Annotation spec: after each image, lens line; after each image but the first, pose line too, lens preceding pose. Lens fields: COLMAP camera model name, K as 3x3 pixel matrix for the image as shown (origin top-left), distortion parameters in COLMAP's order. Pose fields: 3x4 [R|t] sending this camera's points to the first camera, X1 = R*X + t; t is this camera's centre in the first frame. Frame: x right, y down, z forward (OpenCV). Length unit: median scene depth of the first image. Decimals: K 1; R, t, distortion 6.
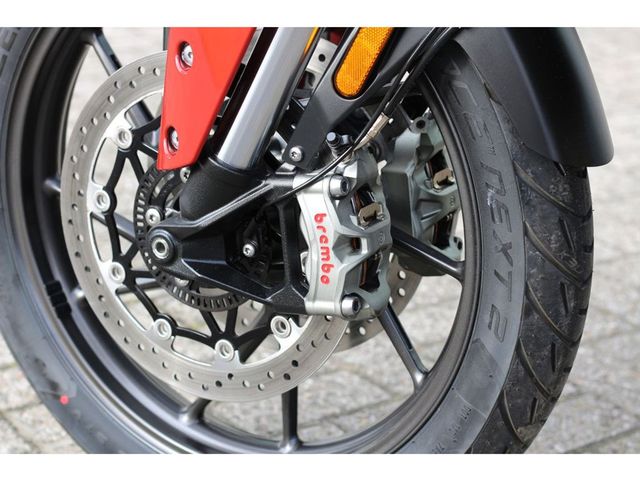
lens RADIAL K [[1656.8, 0, 320.0], [0, 1656.8, 240.0], [0, 0, 1]] dist [-0.080515, -0.951435]
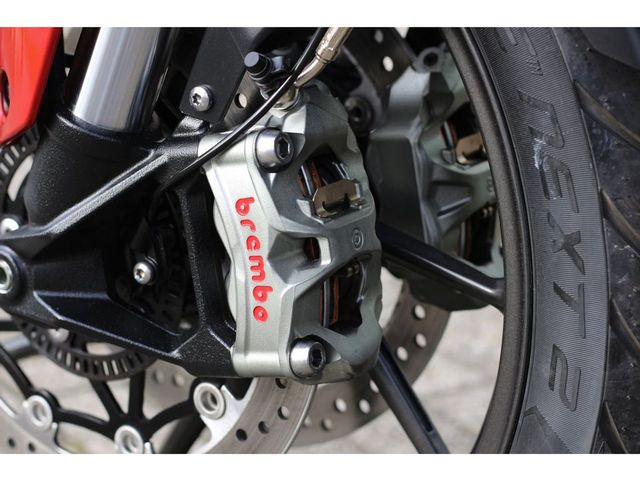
lens RADIAL K [[1656.8, 0, 320.0], [0, 1656.8, 240.0], [0, 0, 1]] dist [-0.080515, -0.951435]
pose [[0.996178, -0.043526, -0.075723, 0.067724], [0.039092, 0.997488, -0.059076, 0.032803], [0.078105, 0.055890, 0.995377, 0.421442]]
